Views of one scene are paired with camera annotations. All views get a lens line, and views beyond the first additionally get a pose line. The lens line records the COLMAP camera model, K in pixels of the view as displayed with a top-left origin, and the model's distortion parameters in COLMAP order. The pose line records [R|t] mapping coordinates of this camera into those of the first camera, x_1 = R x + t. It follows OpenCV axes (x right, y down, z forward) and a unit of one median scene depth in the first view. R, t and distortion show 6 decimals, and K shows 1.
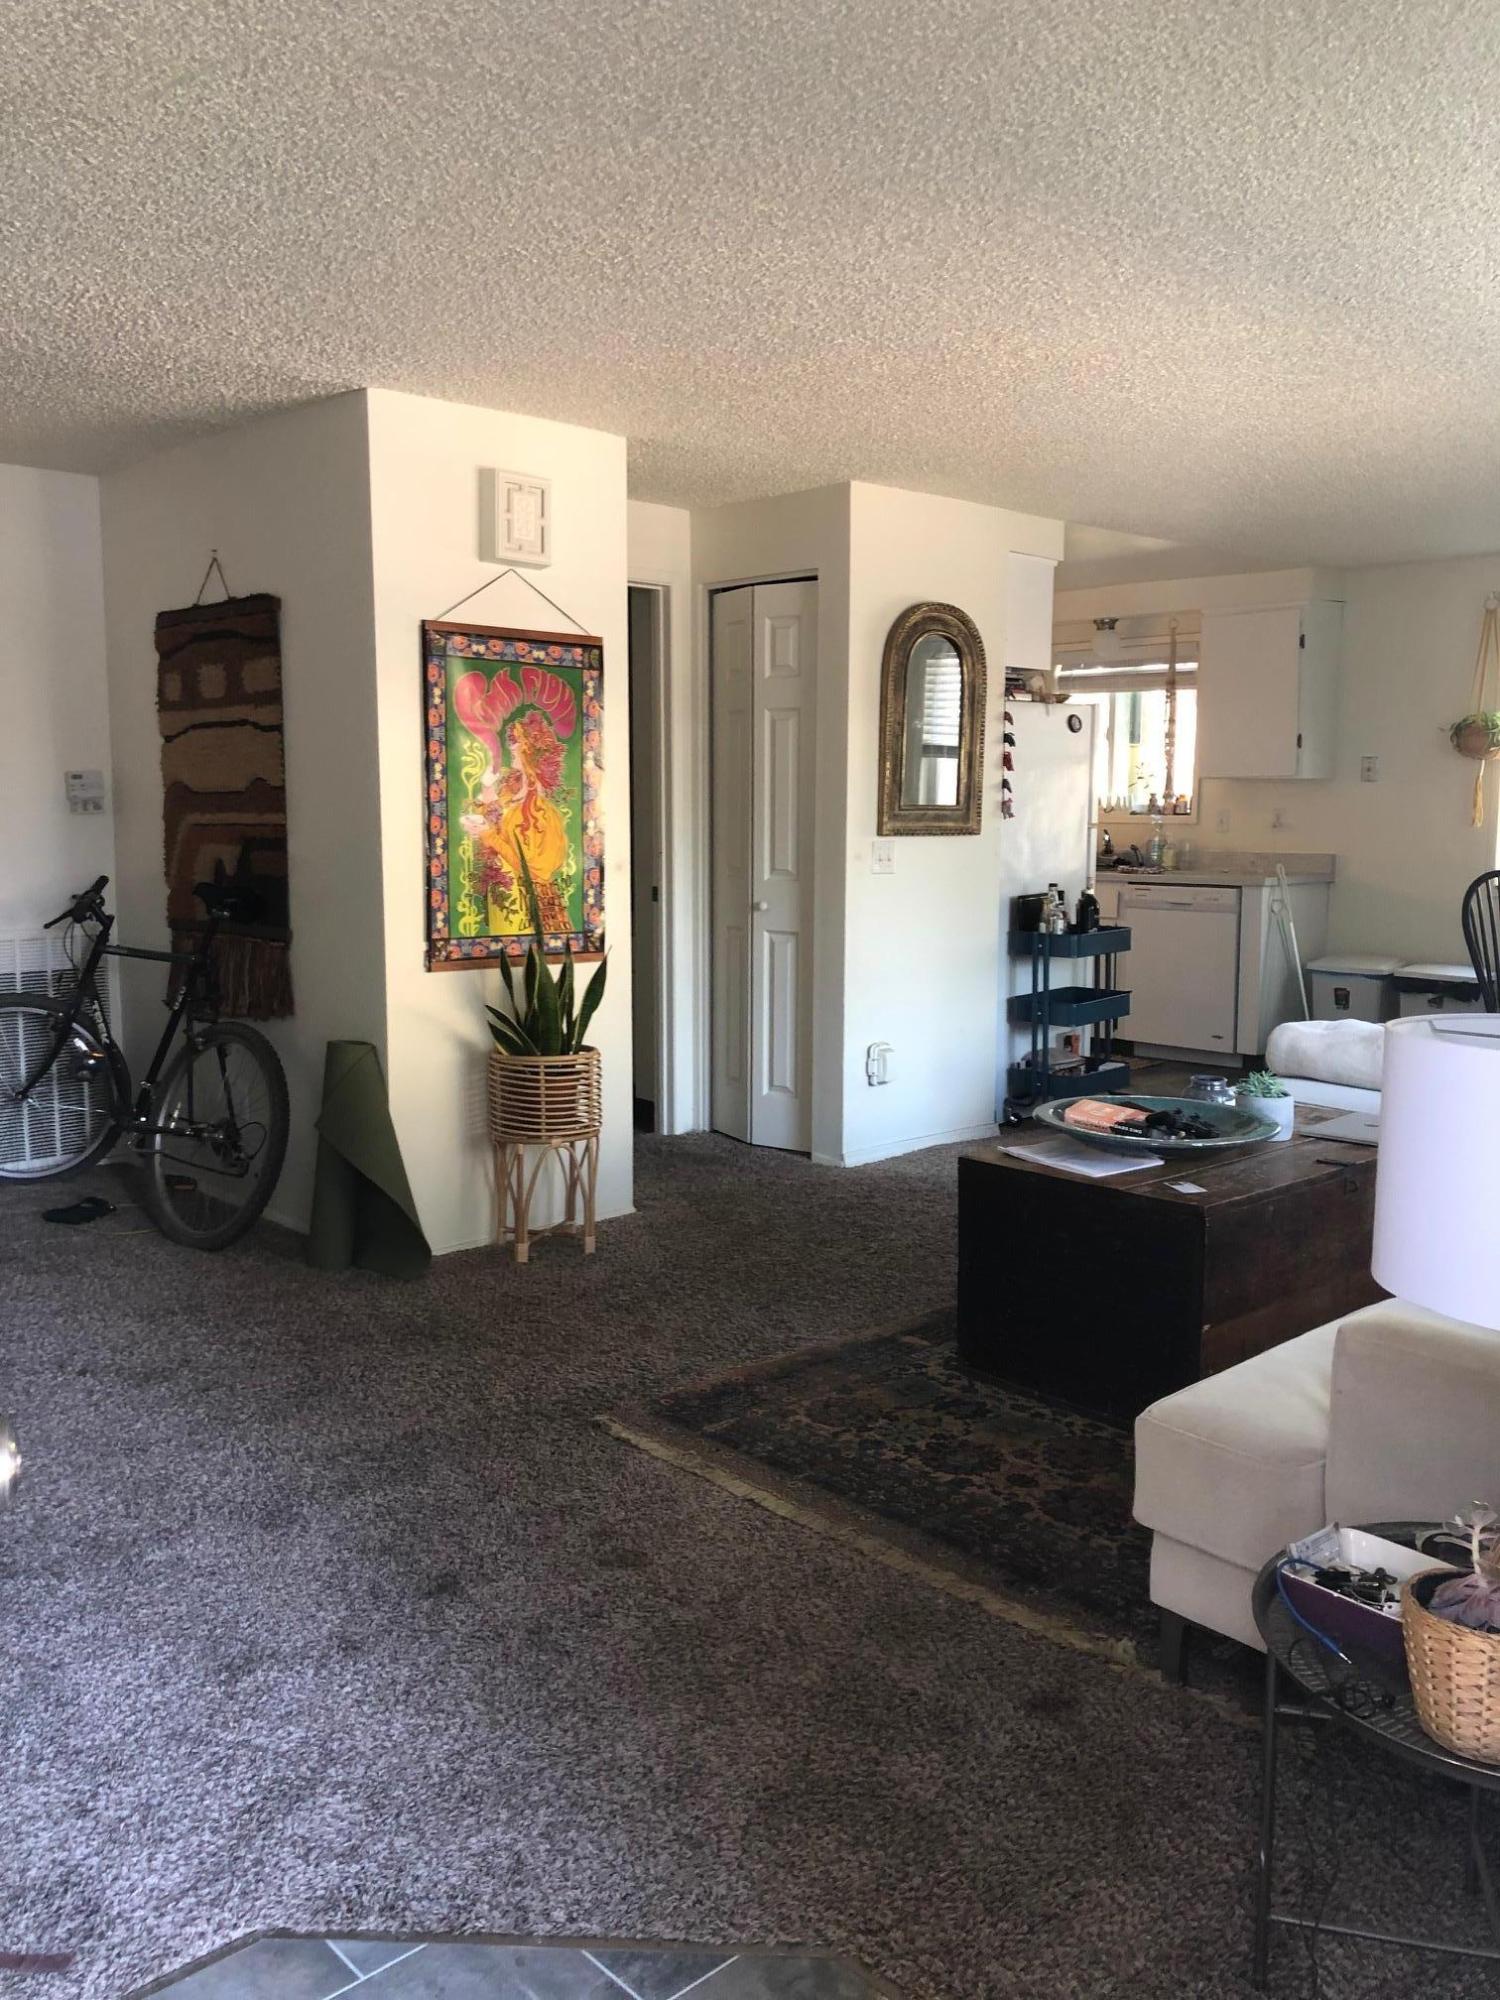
lens RADIAL K [[1693.1, 0, 750.0], [0, 1693.1, 1000.0], [0, 0, 1]] dist [-0.002296, 0.011558]
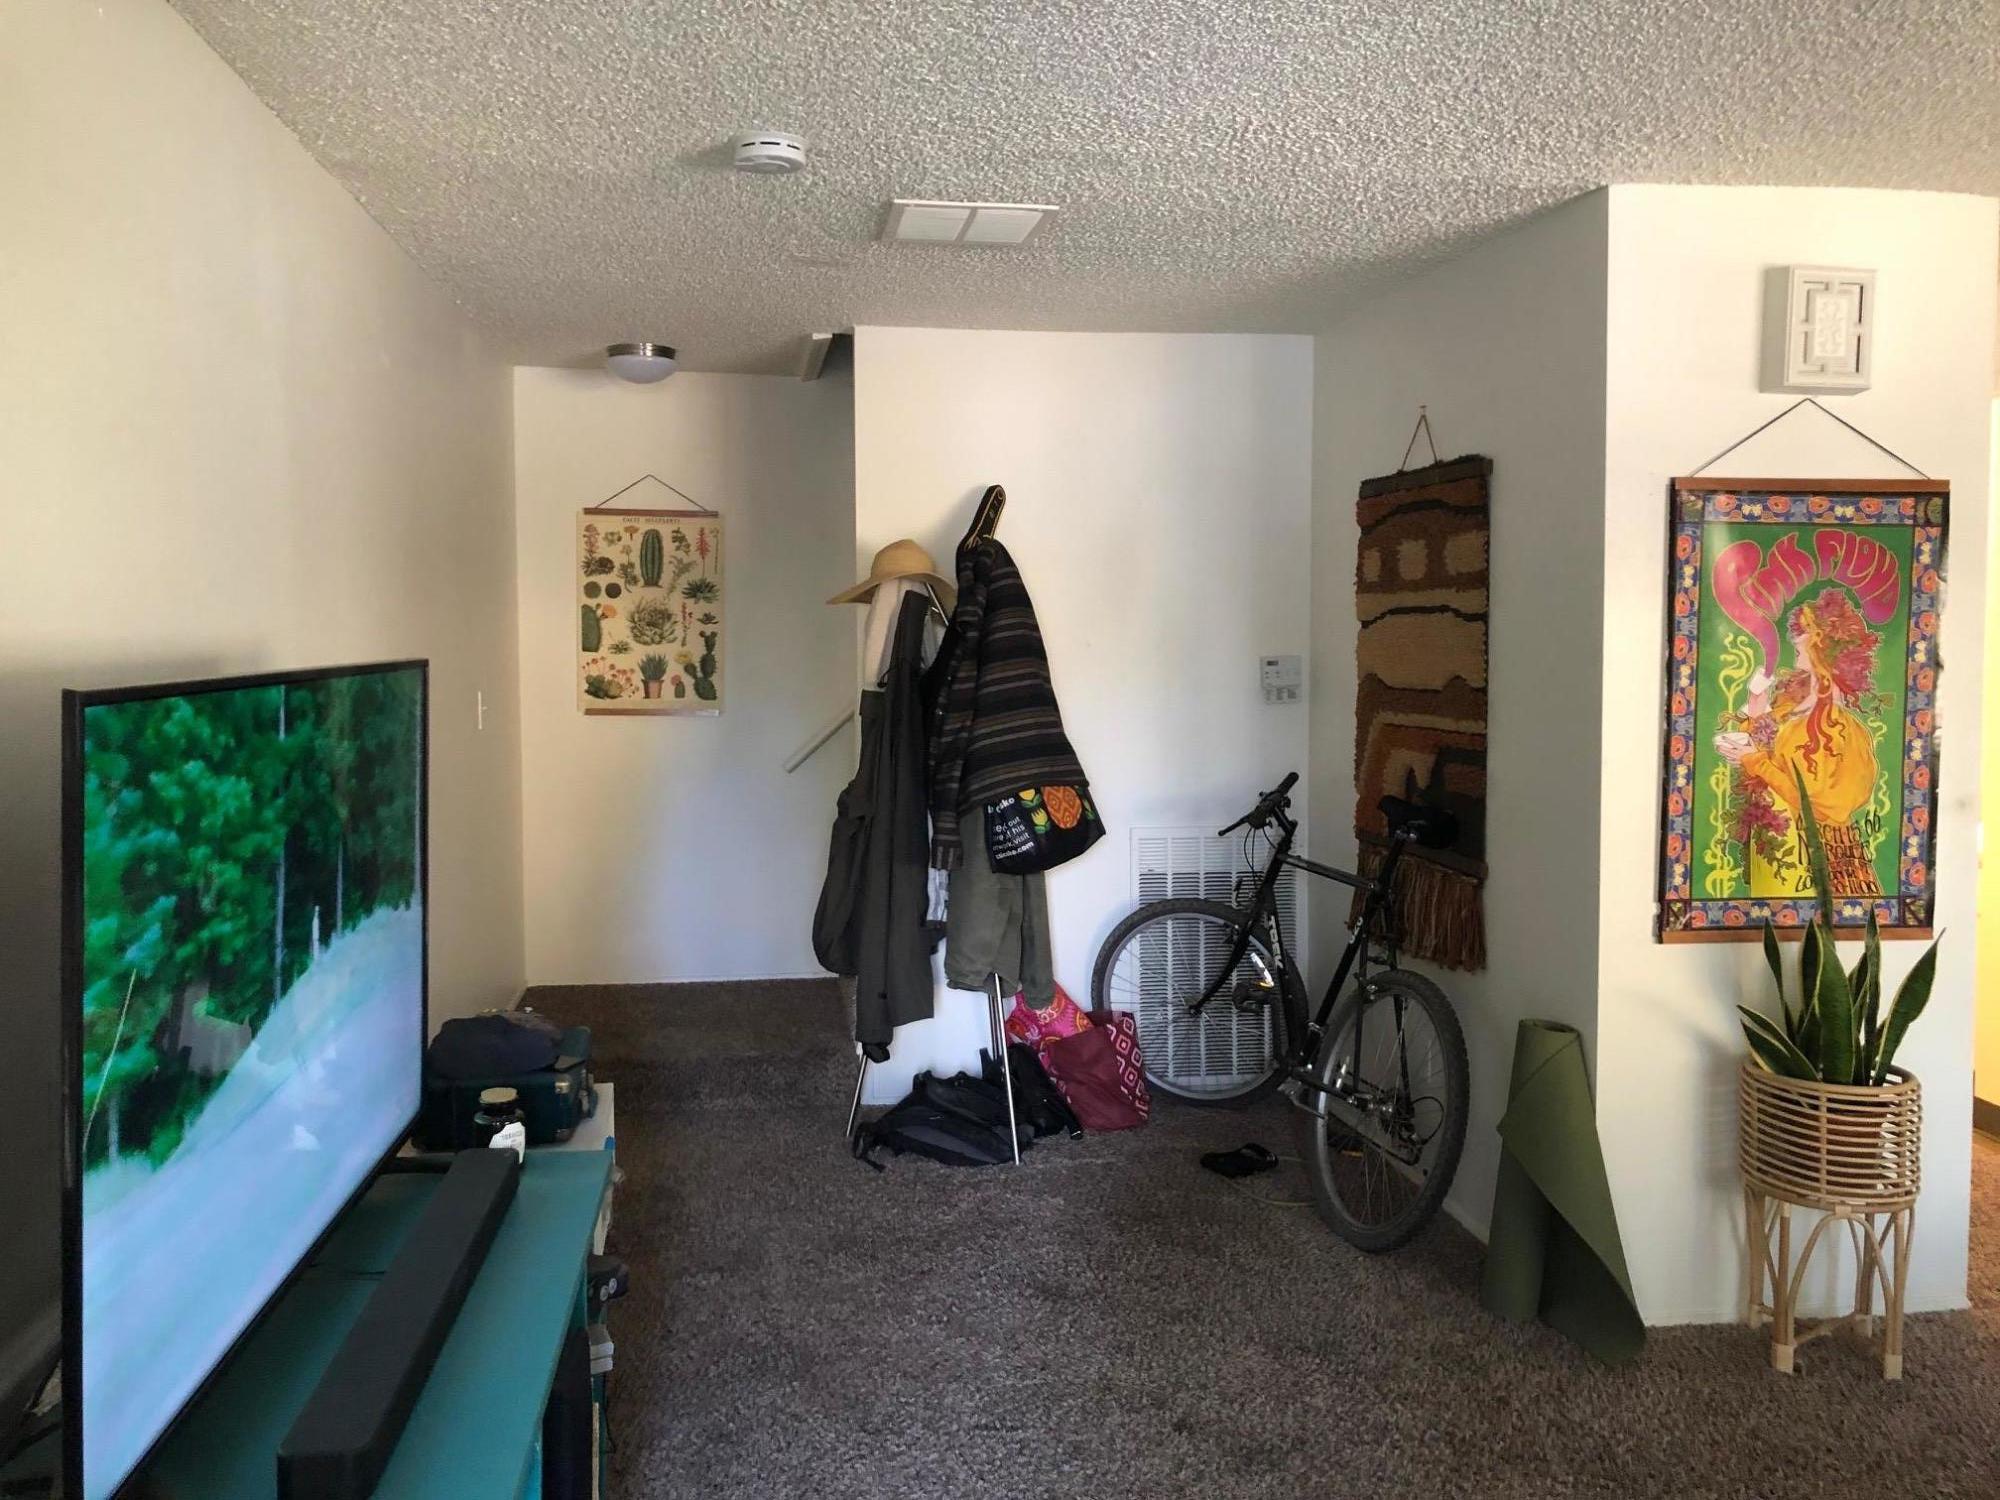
lens RADIAL K [[1673.6, 0, 1000.0], [0, 1673.6, 750.0], [0, 0, 1]] dist [0.078427, -0.060993]
pose [[0.831028, 0.030323, -0.555404, -0.017474], [-0.053986, 0.998196, -0.026278, -0.064705], [0.553605, 0.051822, 0.831165, 0.201863]]
